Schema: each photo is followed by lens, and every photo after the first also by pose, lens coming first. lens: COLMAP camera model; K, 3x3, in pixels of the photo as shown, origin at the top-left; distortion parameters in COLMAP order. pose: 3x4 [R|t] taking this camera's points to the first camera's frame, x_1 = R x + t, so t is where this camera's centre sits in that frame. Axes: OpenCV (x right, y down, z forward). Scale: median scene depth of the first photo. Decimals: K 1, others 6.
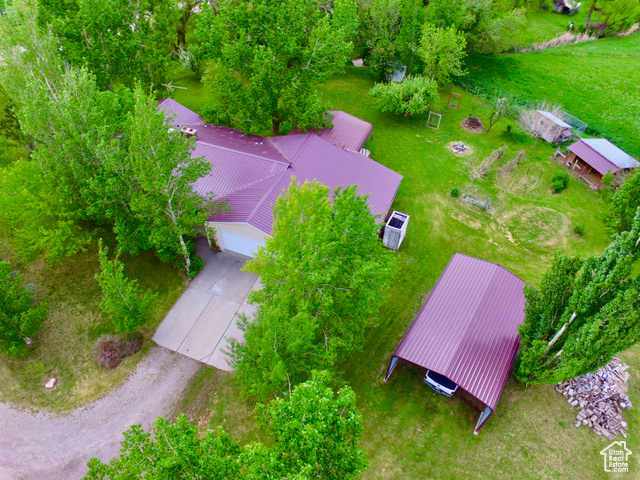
lens RADIAL K [[426.4, 0, 323.0], [0, 426.4, 244.2], [0, 0, 1]] dist [-0.114058, 0.079450]
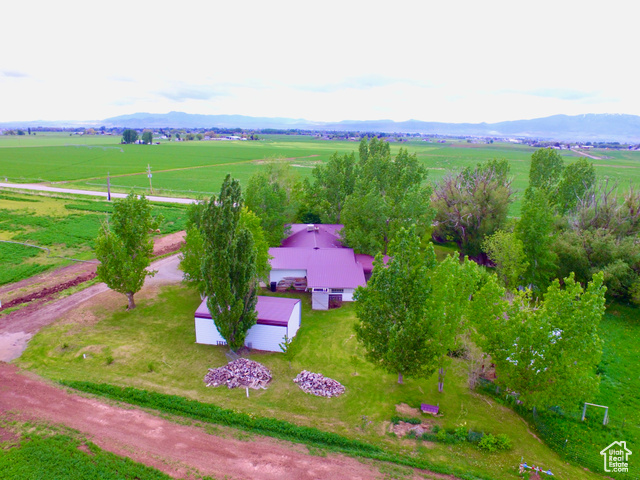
lens RADIAL K [[426.4, 0, 323.0], [0, 426.4, 244.2], [0, 0, 1]] dist [-0.114058, 0.079450]
pose [[0.407871, 0.216143, -0.887087, 1.322649], [-0.673254, 0.727479, -0.132299, 0.020780], [0.616742, 0.651196, 0.442237, 0.180693]]
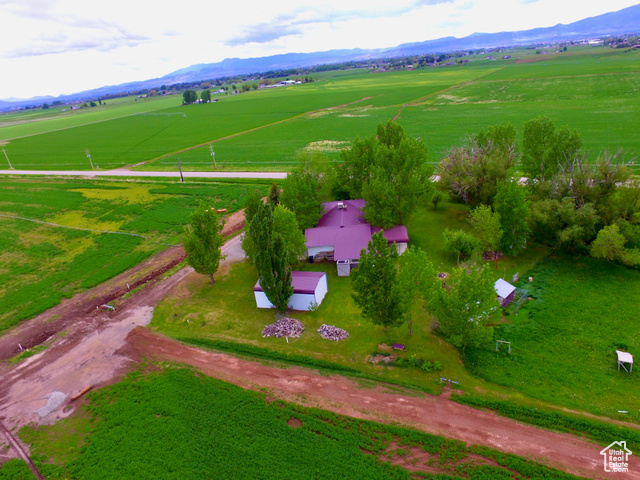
lens RADIAL K [[426.4, 0, 323.0], [0, 426.4, 244.2], [0, 0, 1]] dist [-0.114058, 0.079450]
pose [[0.283085, 0.321459, -0.903619, 1.771732], [-0.610988, 0.786683, 0.088449, -0.219187], [0.739295, 0.527061, 0.419106, -0.008236]]
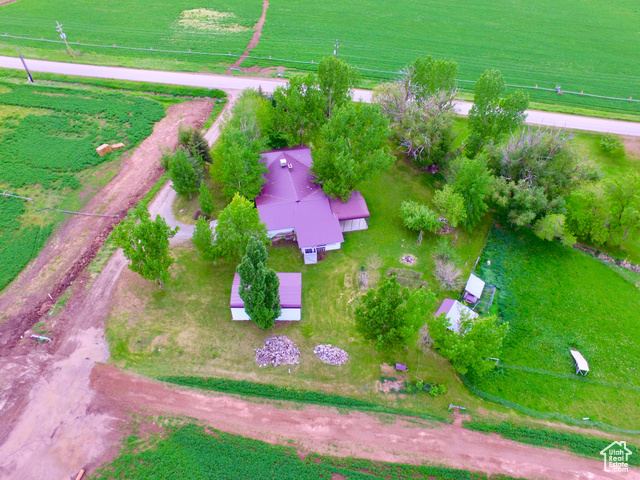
lens RADIAL K [[426.4, 0, 323.0], [0, 426.4, 244.2], [0, 0, 1]] dist [-0.114058, 0.079450]
pose [[0.562903, 0.574135, -0.594567, 1.200453], [-0.609849, 0.774052, 0.170080, -0.396557], [0.557875, 0.266858, 0.785851, -0.480185]]
